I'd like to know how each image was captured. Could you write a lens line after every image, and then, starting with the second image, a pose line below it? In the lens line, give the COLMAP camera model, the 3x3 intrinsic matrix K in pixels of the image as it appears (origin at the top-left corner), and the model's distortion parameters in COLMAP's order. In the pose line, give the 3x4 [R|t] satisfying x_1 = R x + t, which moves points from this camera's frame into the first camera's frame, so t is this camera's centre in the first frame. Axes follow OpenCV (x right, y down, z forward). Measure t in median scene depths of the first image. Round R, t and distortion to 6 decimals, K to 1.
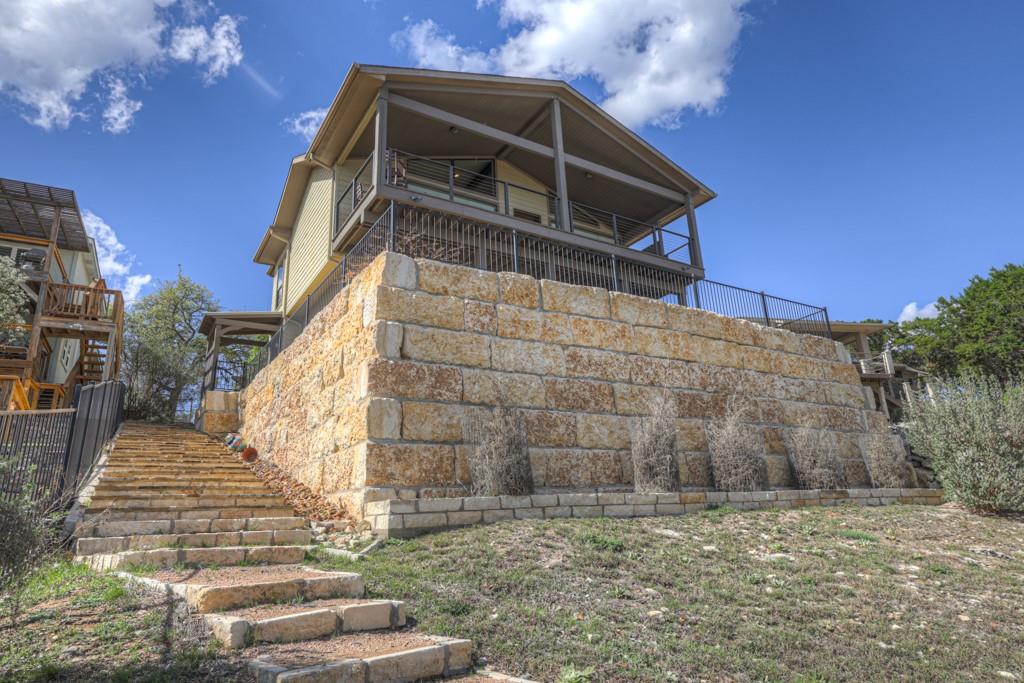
lens RADIAL K [[615.4, 0, 512.0], [0, 615.4, 341.5], [0, 0, 1]] dist [-0.004093, -0.000378]
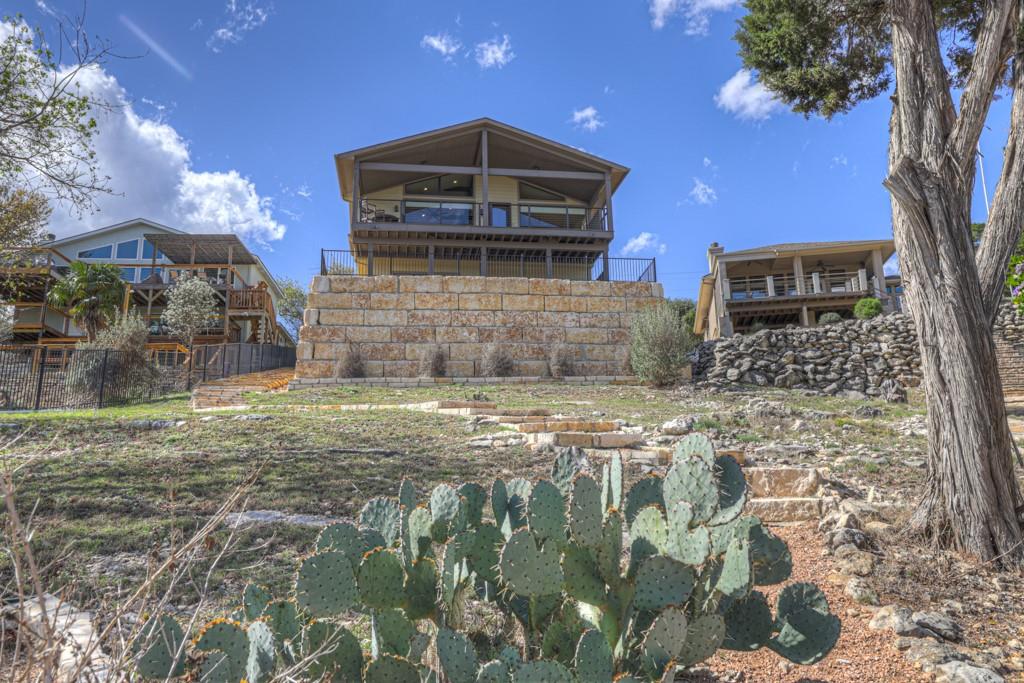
lens RADIAL K [[744.6, 0, 512.0], [0, 744.6, 341.5], [0, 0, 1]] dist [0.005271, 0.000677]
pose [[0.917931, -0.066899, -0.391059, 1.236143], [0.100991, 0.992612, 0.067249, -0.019185], [0.383671, -0.101223, 0.917905, -1.004521]]
